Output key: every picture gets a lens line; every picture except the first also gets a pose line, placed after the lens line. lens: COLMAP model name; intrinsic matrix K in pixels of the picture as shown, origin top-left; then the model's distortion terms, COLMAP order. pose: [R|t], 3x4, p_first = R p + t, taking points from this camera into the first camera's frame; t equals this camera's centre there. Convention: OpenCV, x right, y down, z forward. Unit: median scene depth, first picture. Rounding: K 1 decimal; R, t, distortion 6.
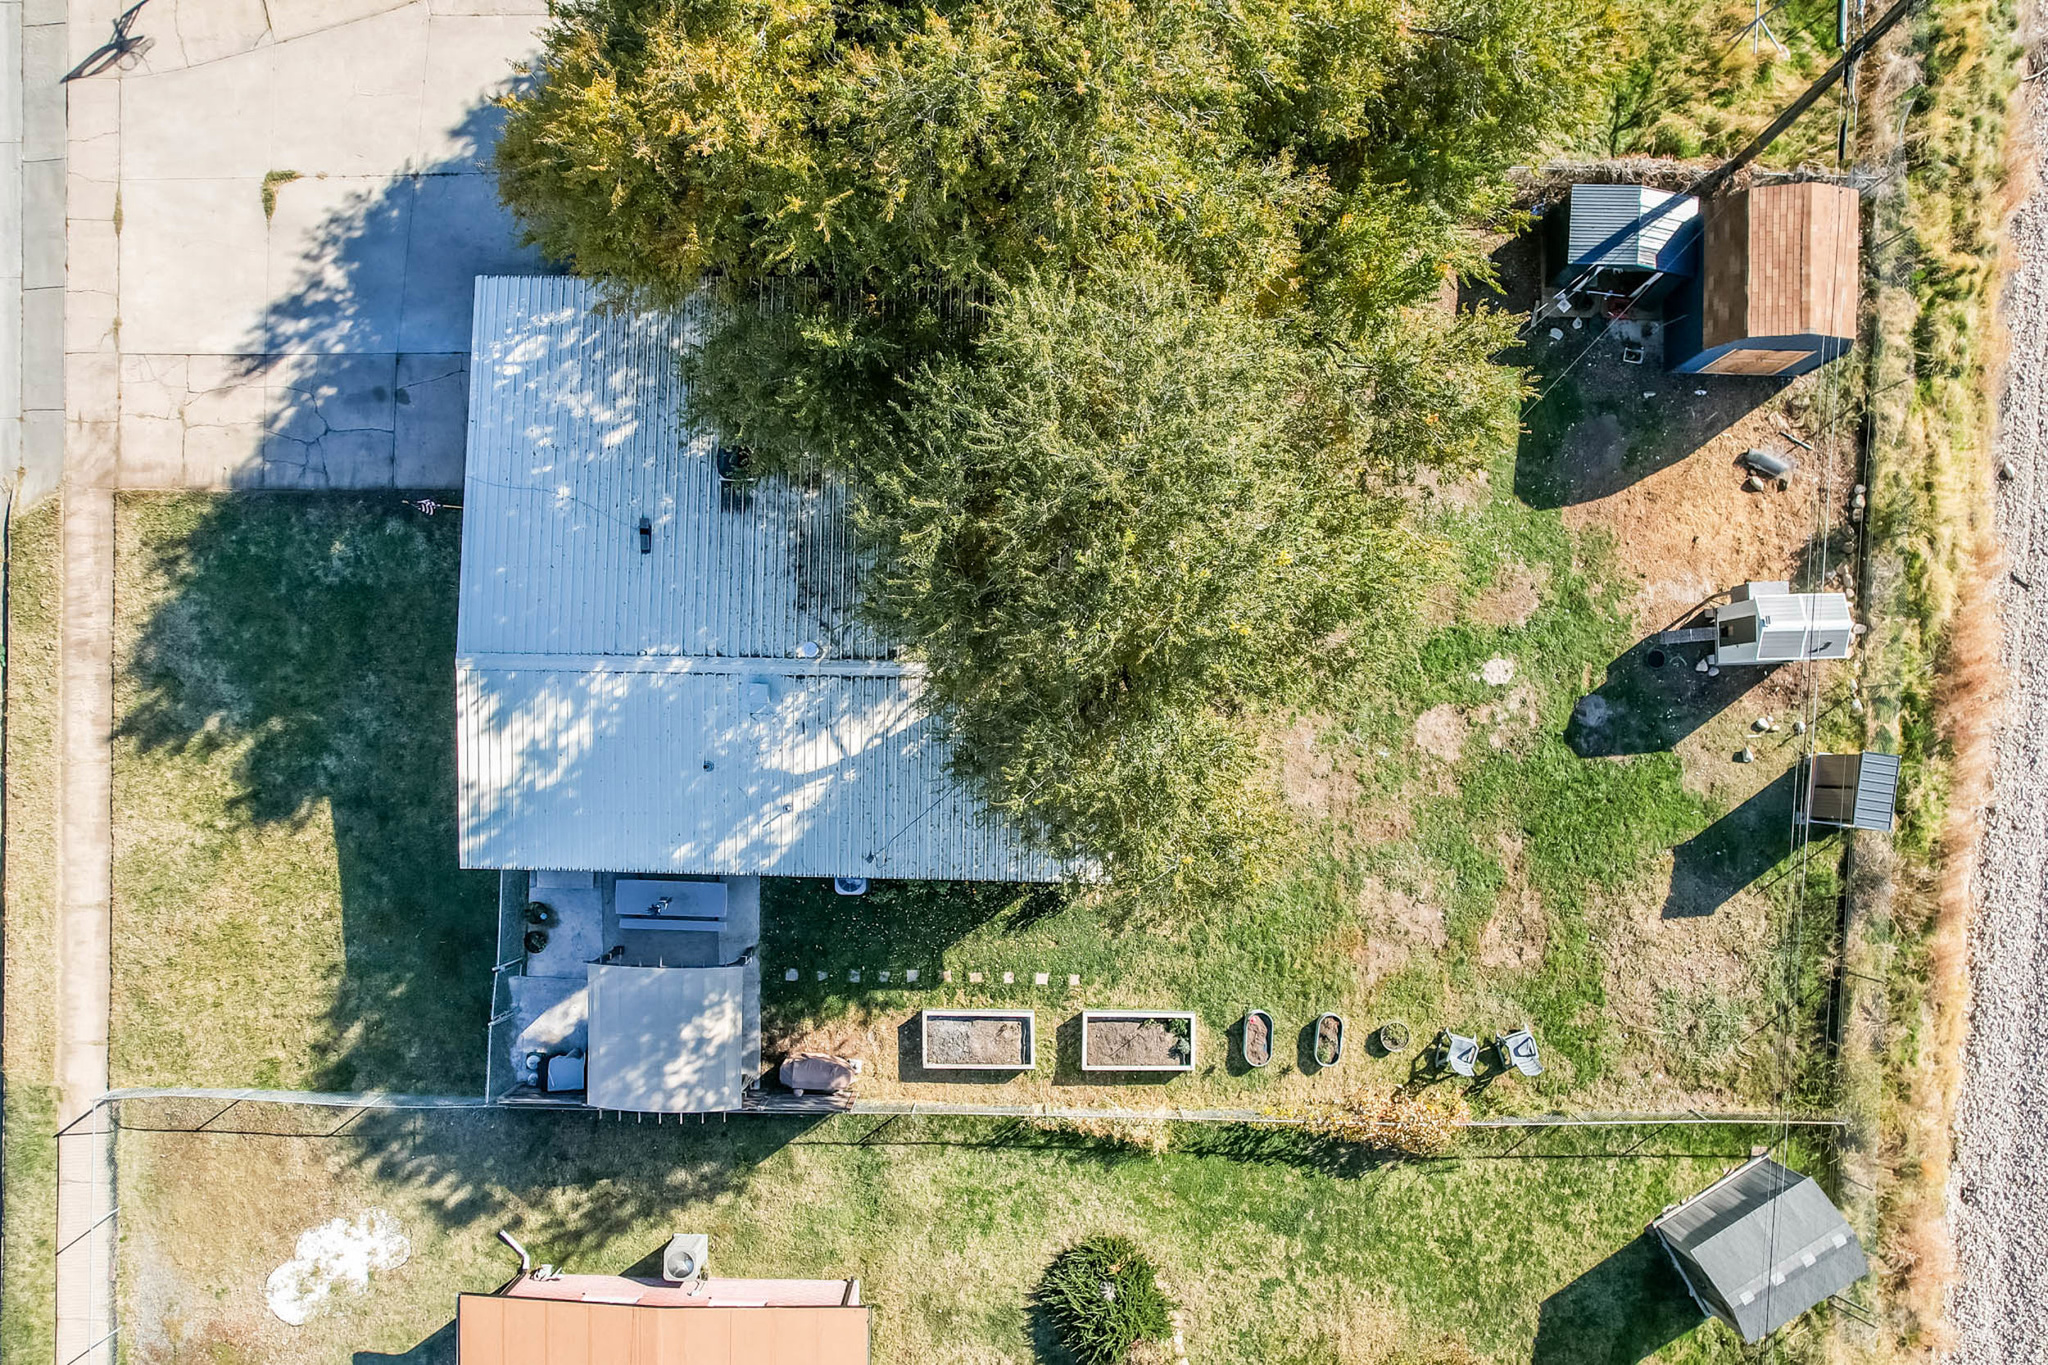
lens RADIAL K [[1310.8, 0, 1017.6], [0, 1310.8, 682.3], [0, 0, 1]] dist [-0.078495, 0.063437]
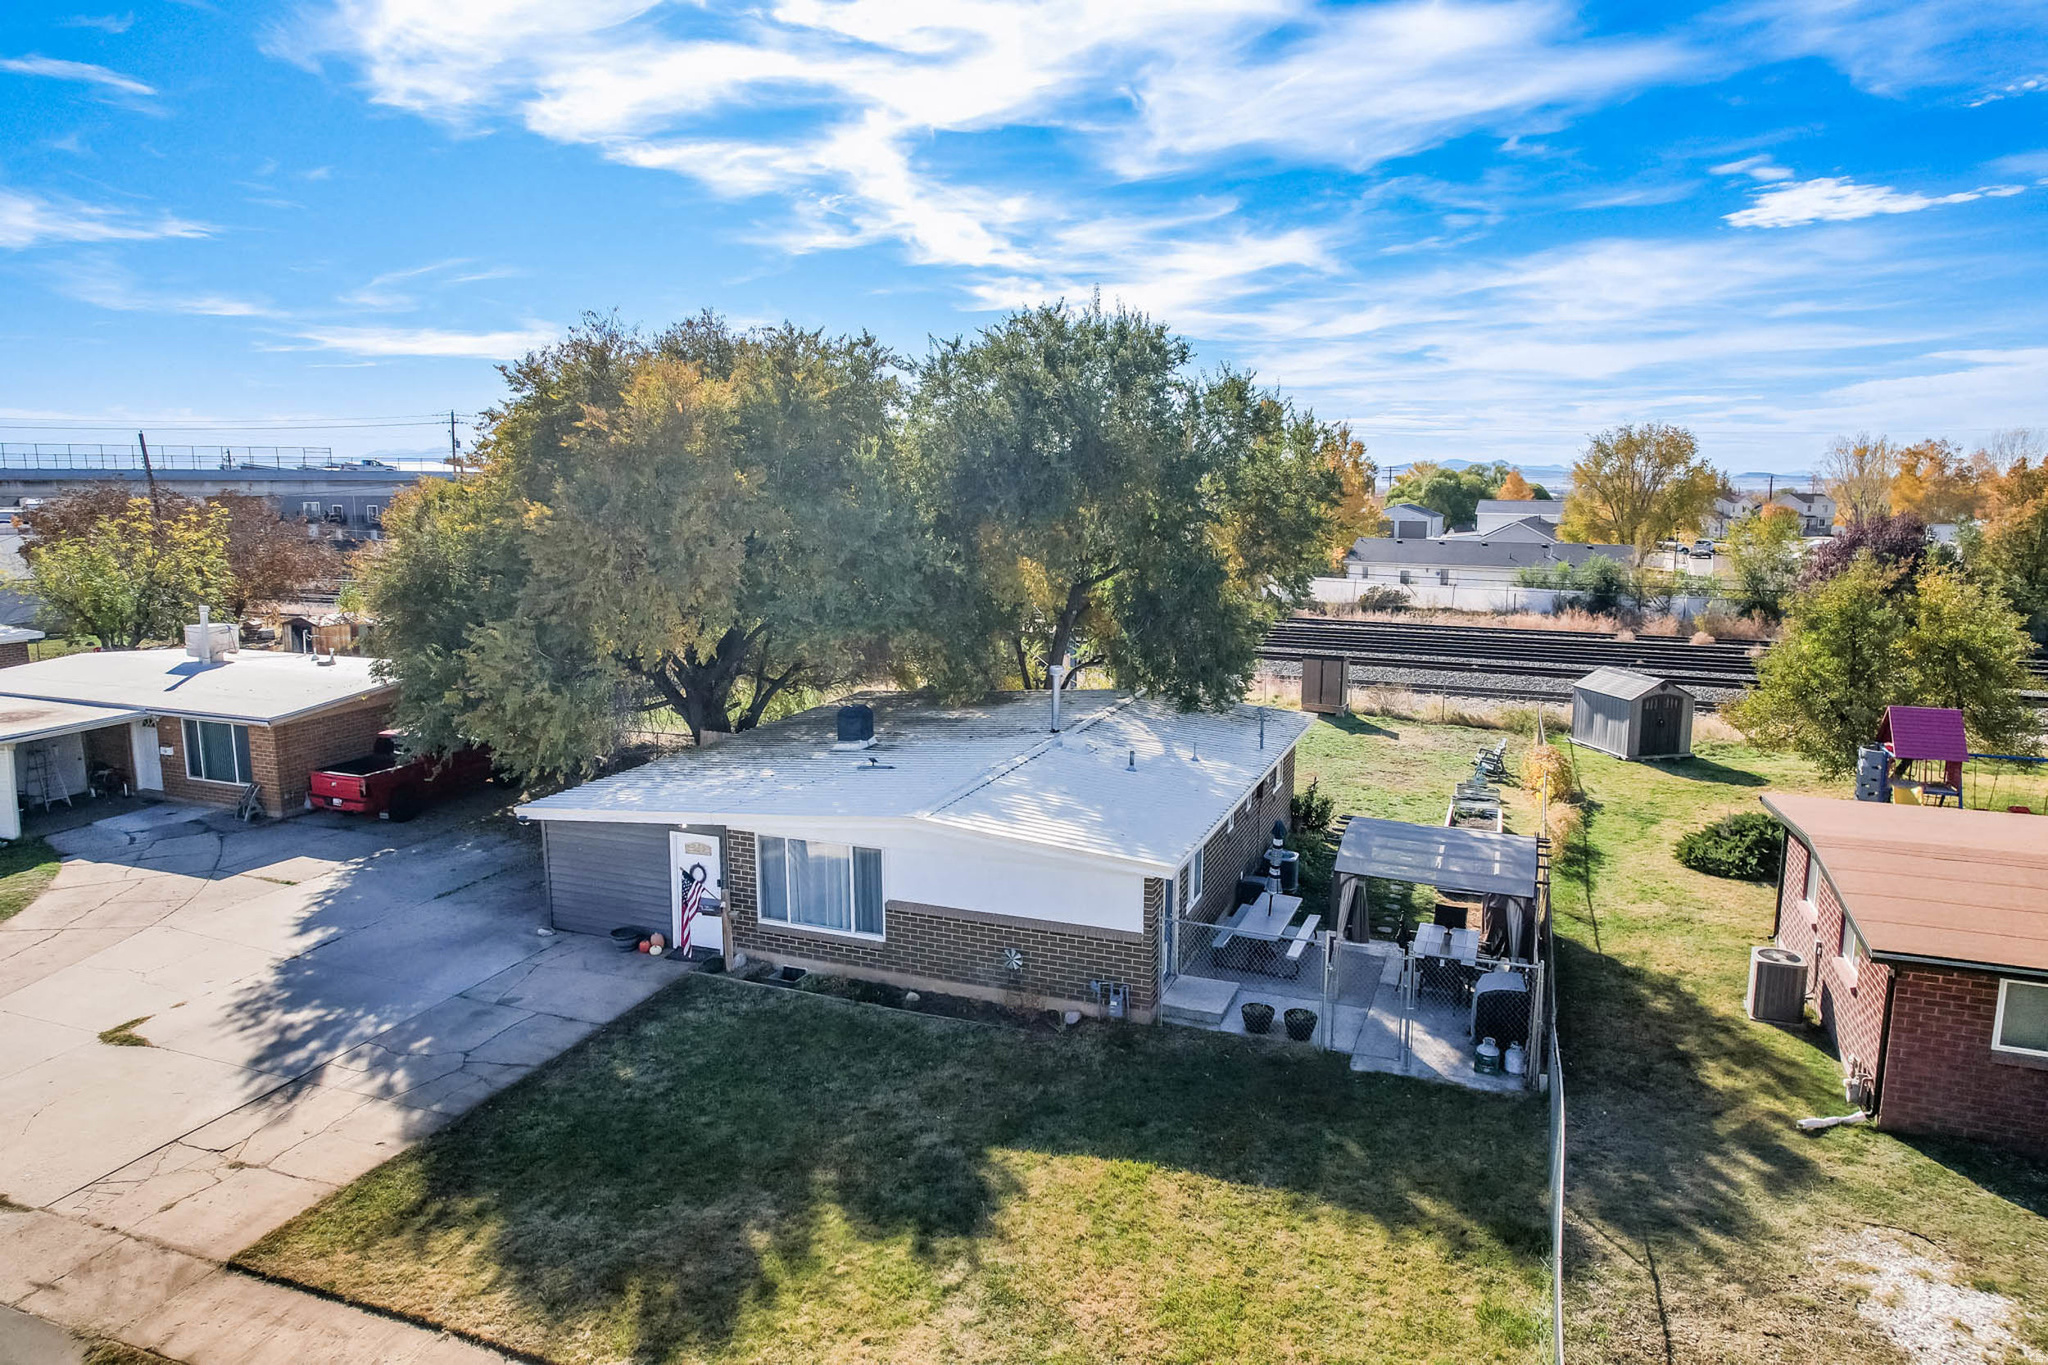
lens RADIAL K [[1310.8, 0, 1017.6], [0, 1310.8, 682.3], [0, 0, 1]] dist [-0.078495, 0.063437]
pose [[0.349977, -0.143031, 0.925774, -1.020901], [0.936758, 0.053655, -0.345840, 0.285033], [-0.000206, 0.988263, 0.152764, 0.712432]]
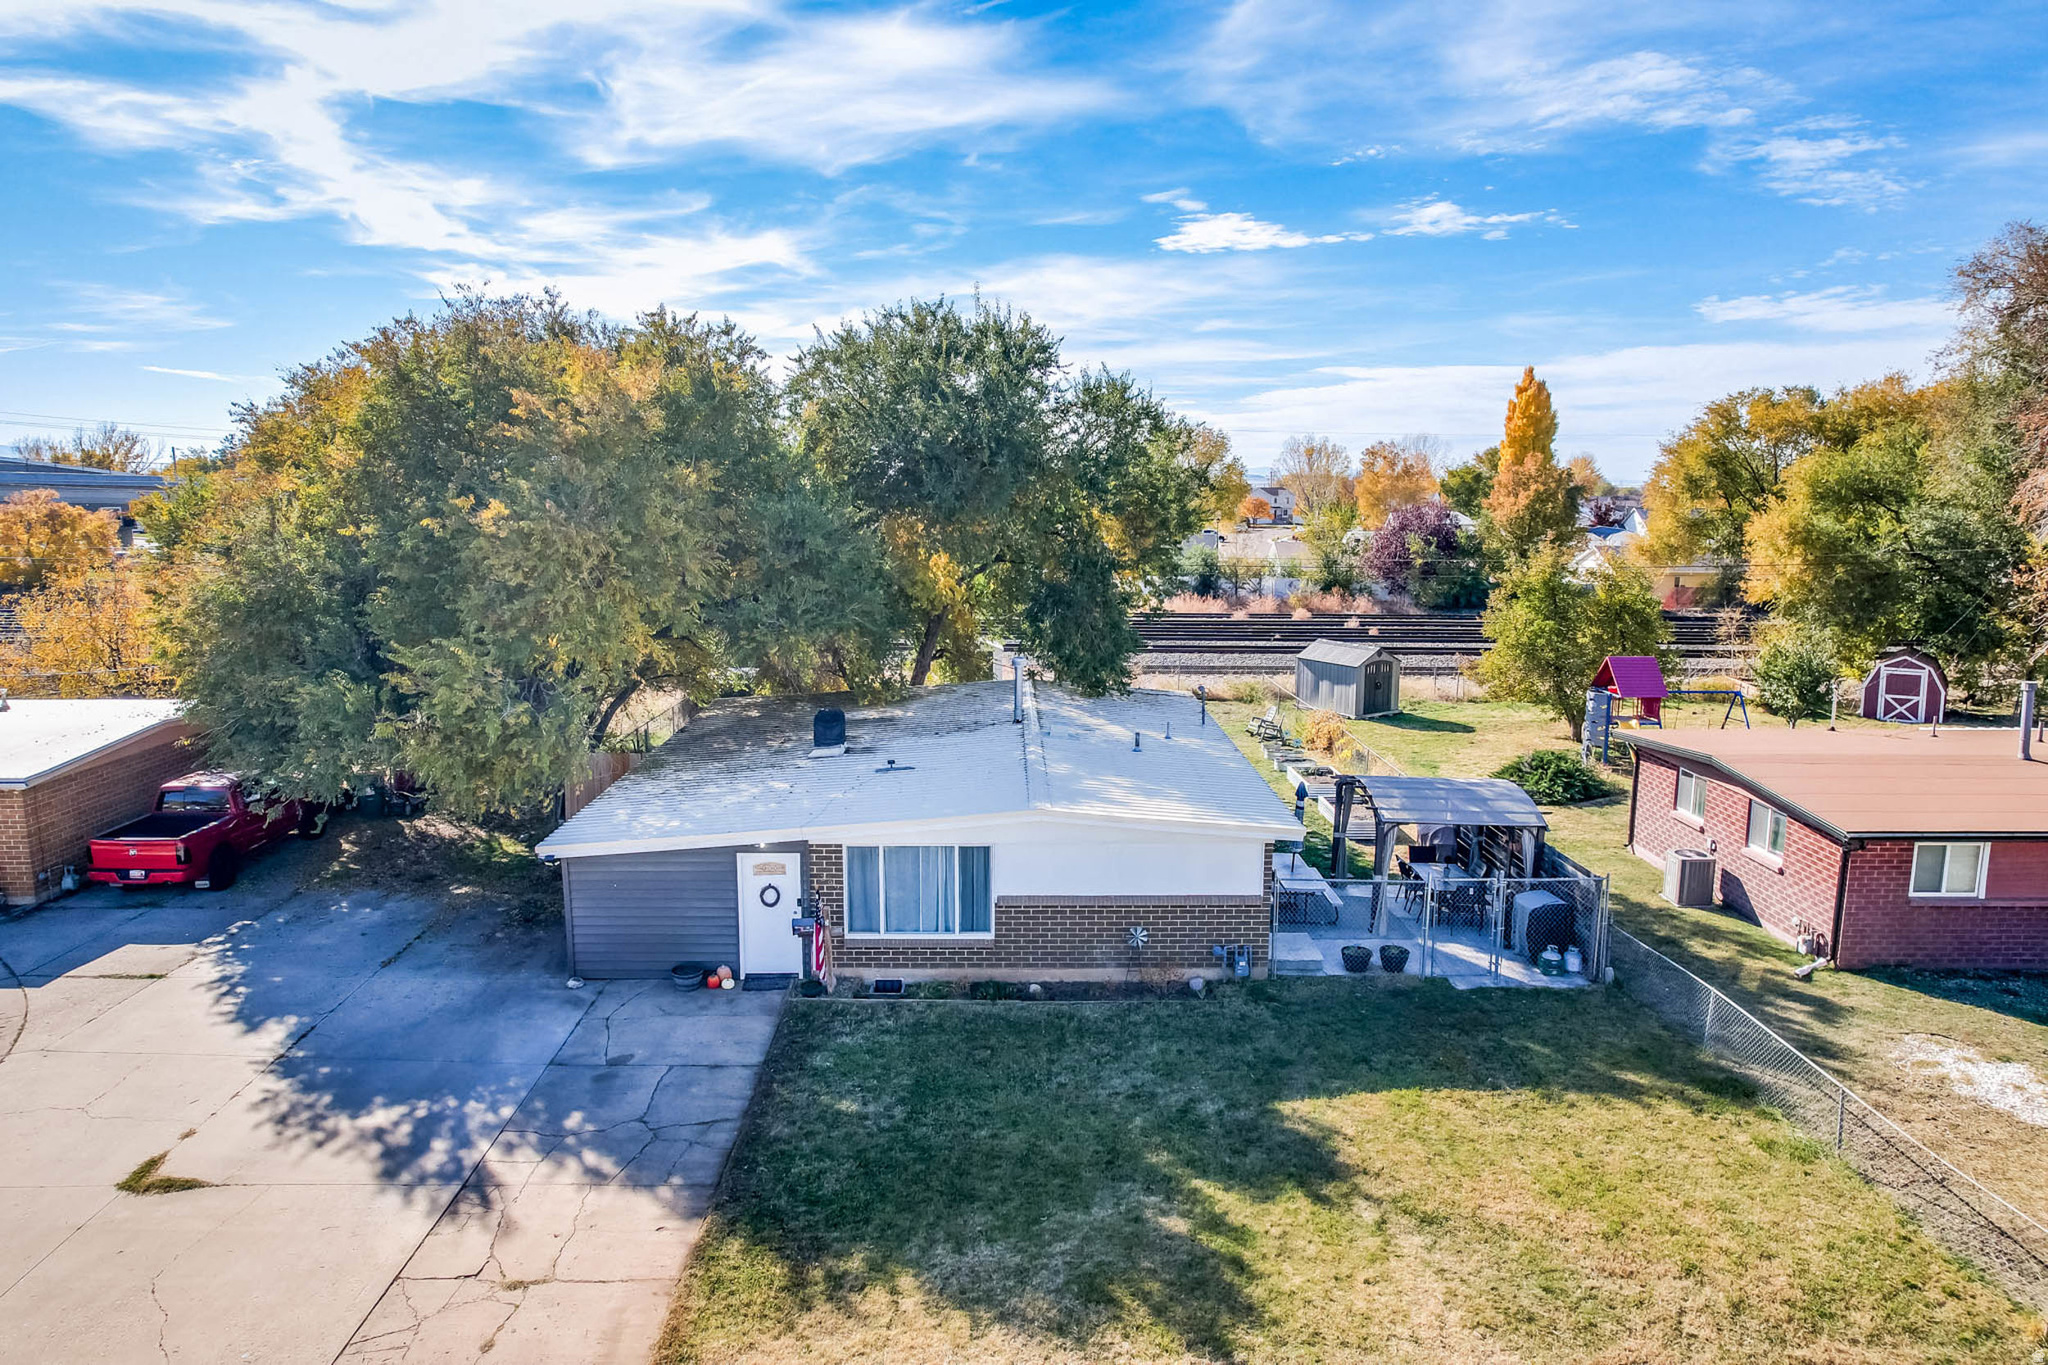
lens RADIAL K [[1310.8, 0, 1017.6], [0, 1310.8, 682.3], [0, 0, 1]] dist [-0.078495, 0.063437]
pose [[-0.026440, -0.153288, 0.987828, -1.088355], [0.999650, -0.004944, 0.025989, -0.040333], [0.000900, 0.988169, 0.153365, 0.715372]]
